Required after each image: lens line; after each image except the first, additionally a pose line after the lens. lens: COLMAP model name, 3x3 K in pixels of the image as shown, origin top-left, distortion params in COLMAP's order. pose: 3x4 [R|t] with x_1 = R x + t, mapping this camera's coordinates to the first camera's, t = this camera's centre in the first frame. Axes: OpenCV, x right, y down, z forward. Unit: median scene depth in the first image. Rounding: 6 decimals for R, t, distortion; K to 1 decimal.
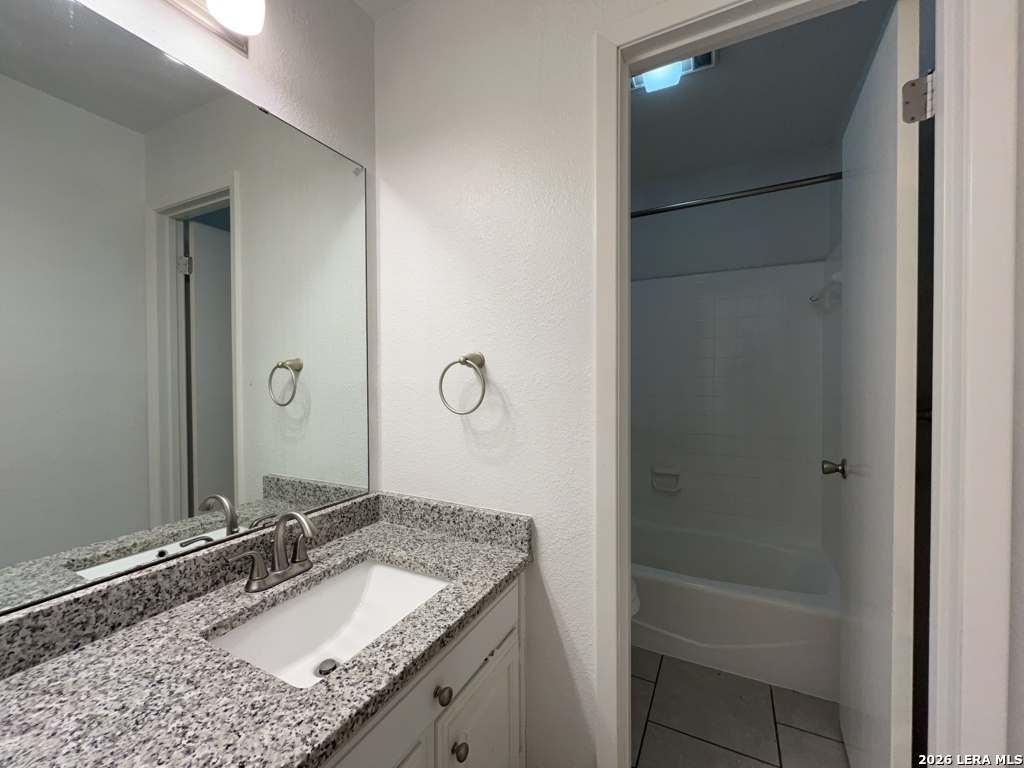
lens RADIAL K [[412.6, 0, 514.5], [0, 412.6, 384.1], [0, 0, 1]] dist [-0.002695, -0.000780]
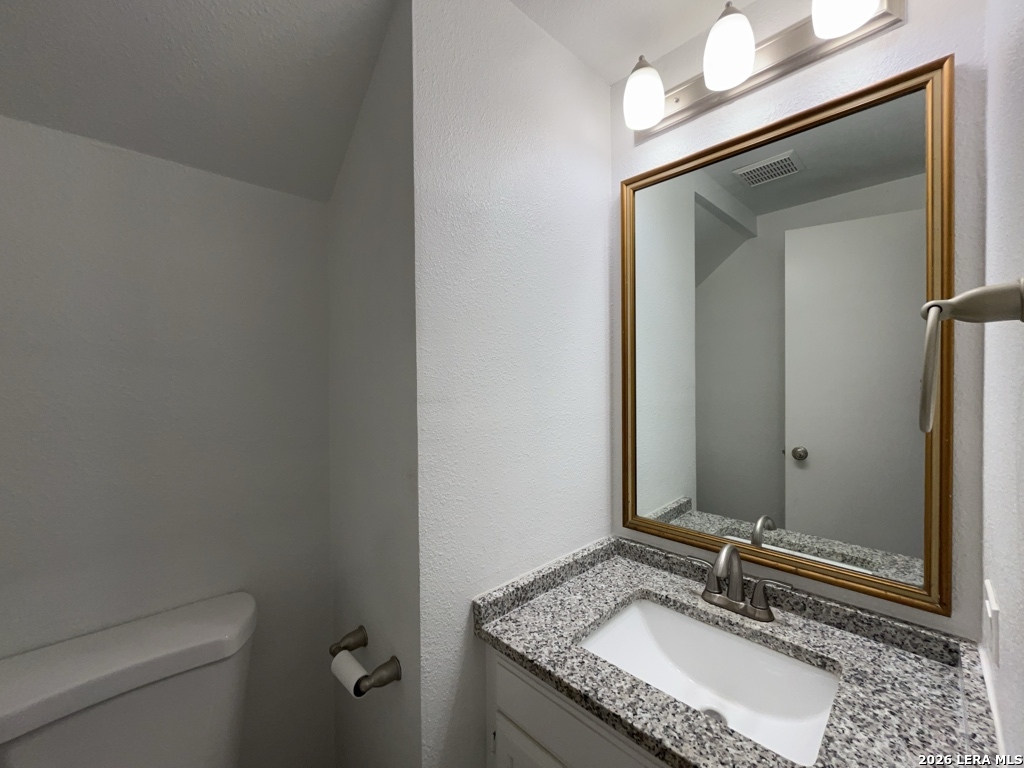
lens RADIAL K [[412.6, 0, 514.5], [0, 412.6, 384.1], [0, 0, 1]] dist [-0.002695, -0.000780]
pose [[-0.311010, 0.018155, -0.950233, 0.545434], [-0.003823, 0.999786, 0.020353, -0.095249], [0.950399, 0.009963, -0.310874, 0.792038]]
